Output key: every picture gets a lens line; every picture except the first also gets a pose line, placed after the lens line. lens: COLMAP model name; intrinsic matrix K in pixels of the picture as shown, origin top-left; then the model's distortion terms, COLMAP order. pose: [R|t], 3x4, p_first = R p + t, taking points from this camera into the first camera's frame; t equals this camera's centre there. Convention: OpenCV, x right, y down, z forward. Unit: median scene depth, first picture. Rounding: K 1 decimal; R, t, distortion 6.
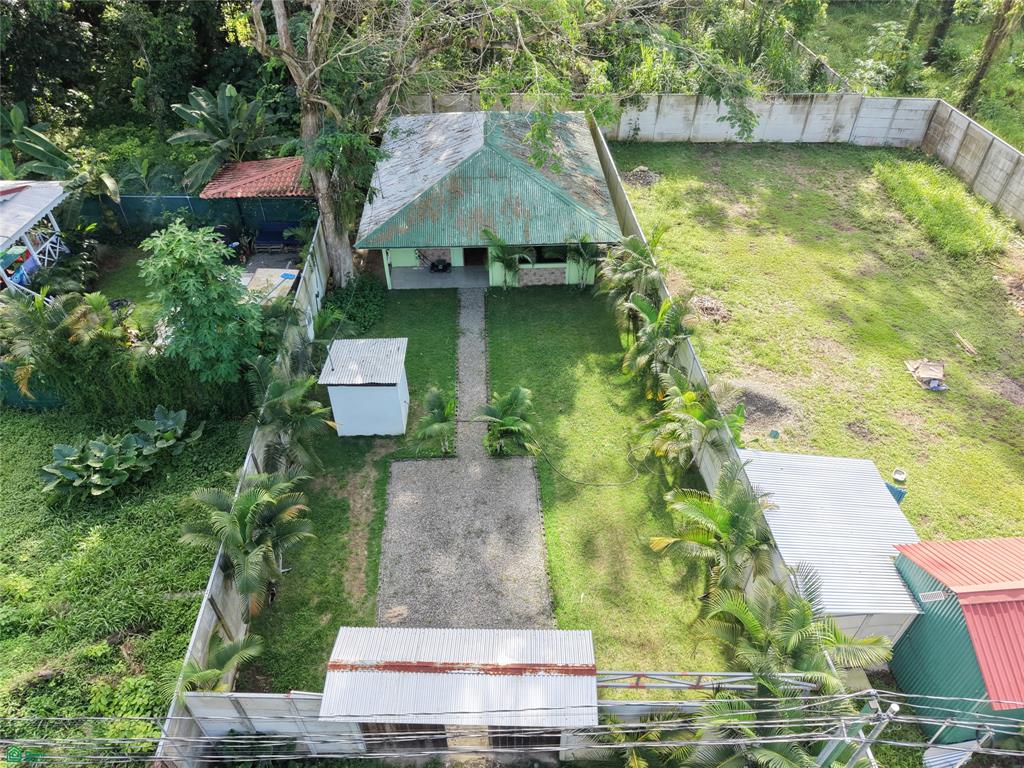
lens RADIAL K [[685.9, 0, 512.0], [0, 685.9, 384.0], [0, 0, 1]] dist [0.034554, -0.028428]
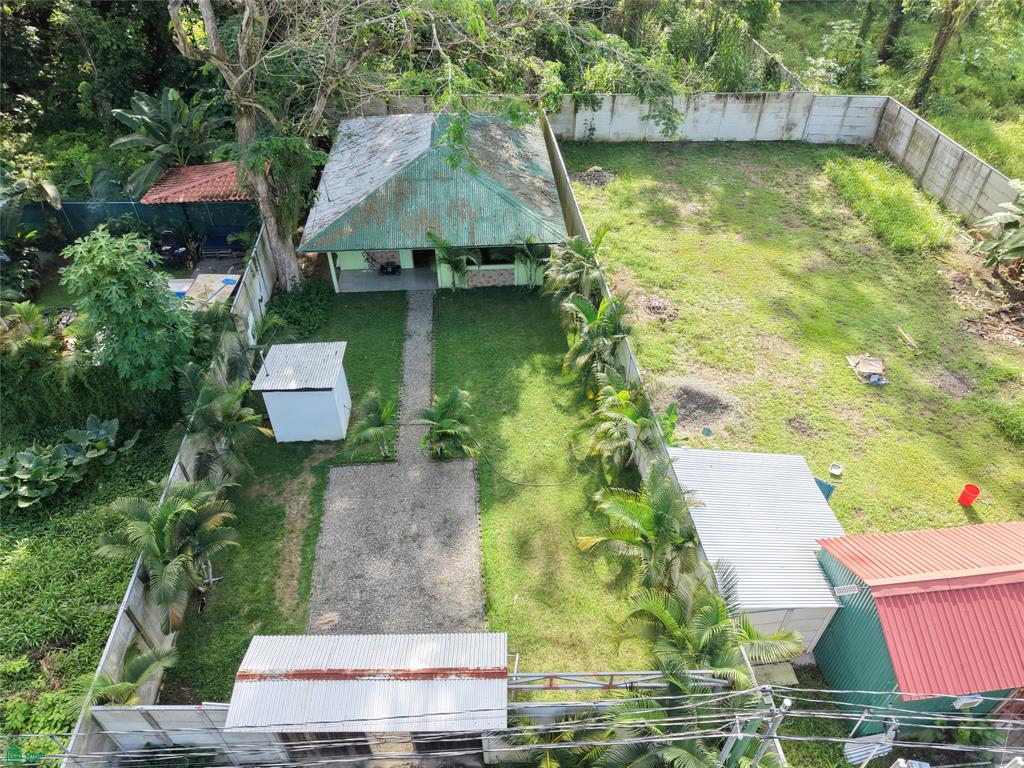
lens RADIAL K [[685.9, 0, 512.0], [0, 685.9, 384.0], [0, 0, 1]] dist [0.034554, -0.028428]
pose [[0.999609, -0.018411, 0.021060, 0.057911], [0.018431, 0.999830, -0.000766, -0.000851], [-0.021042, 0.001154, 0.999778, 0.001212]]
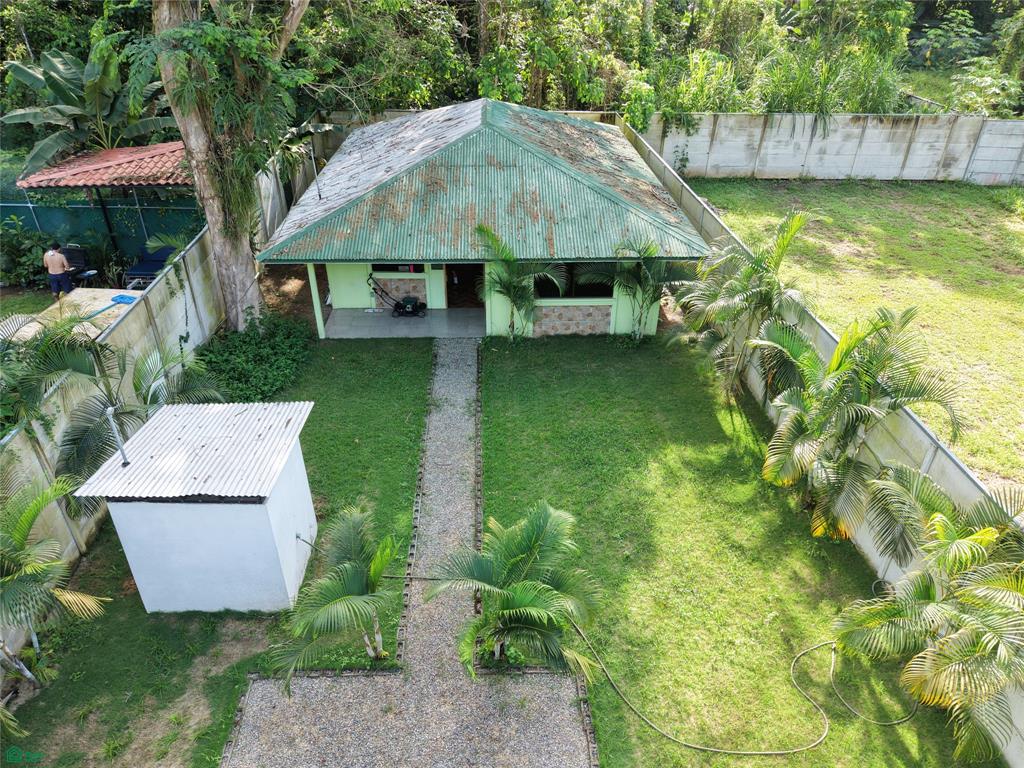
lens RADIAL K [[685.9, 0, 512.0], [0, 685.9, 384.0], [0, 0, 1]] dist [0.034554, -0.028428]
pose [[0.999936, 0.011320, -0.000356, -0.010245], [-0.011232, 0.987113, -0.159629, -0.002754], [-0.001455, 0.159623, 0.987177, 0.462034]]
